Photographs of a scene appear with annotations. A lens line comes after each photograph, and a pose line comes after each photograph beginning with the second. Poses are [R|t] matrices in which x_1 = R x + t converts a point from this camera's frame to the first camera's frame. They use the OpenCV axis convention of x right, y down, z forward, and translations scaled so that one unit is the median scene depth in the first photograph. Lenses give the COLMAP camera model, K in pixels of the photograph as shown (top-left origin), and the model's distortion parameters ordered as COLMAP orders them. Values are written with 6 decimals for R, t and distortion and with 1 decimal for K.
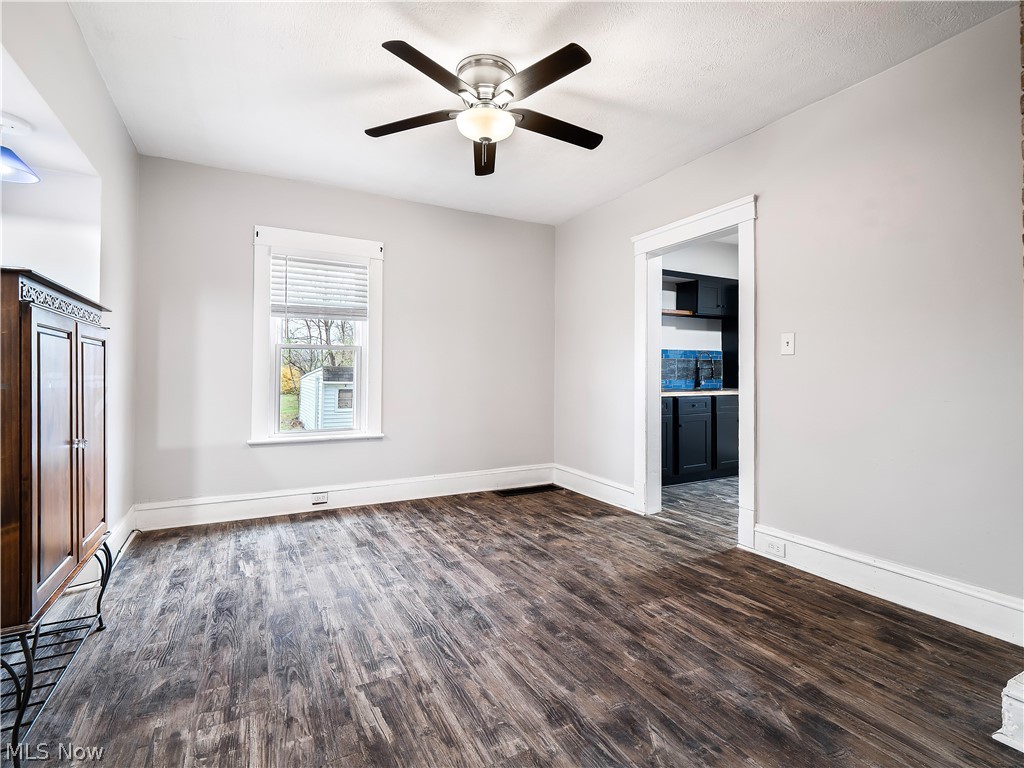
lens RADIAL K [[504.2, 0, 512.9], [0, 504.2, 377.3], [0, 0, 1]] dist [-0.022889, -0.000756]
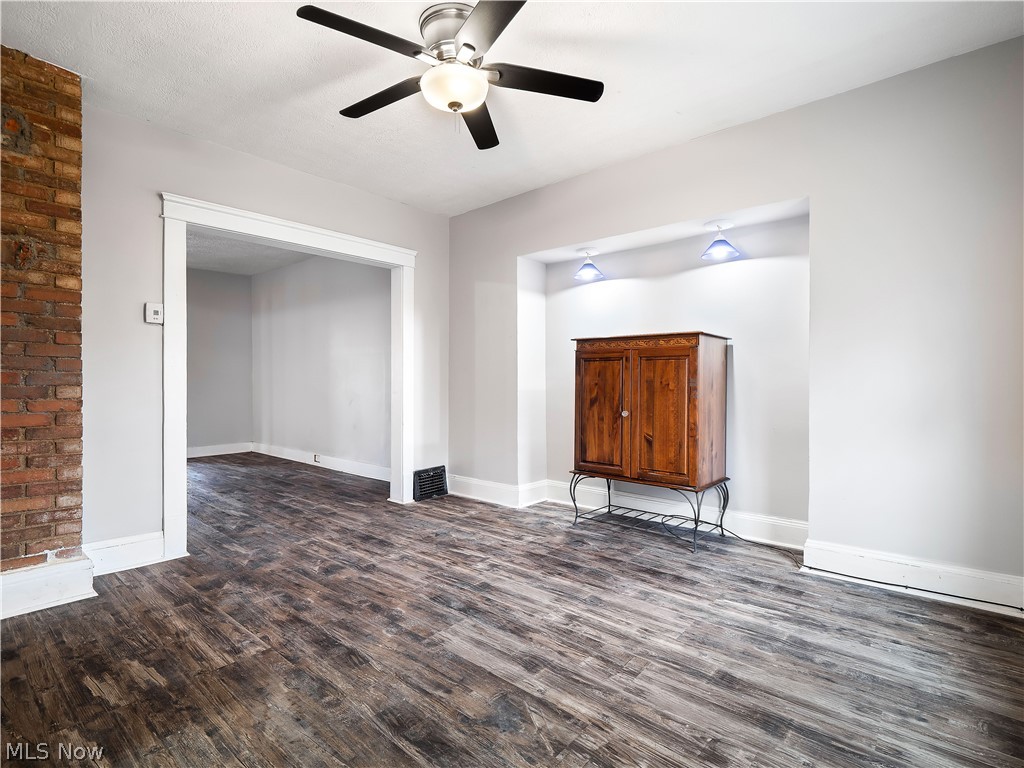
lens RADIAL K [[504.2, 0, 512.7], [0, 504.2, 382.9], [0, 0, 1]] dist [-0.022889, -0.000756]
pose [[-0.934837, -0.000481, -0.355077, 0.166374], [-0.005961, 0.999879, 0.014340, -0.007144], [0.355027, 0.015523, -0.934727, 1.907232]]
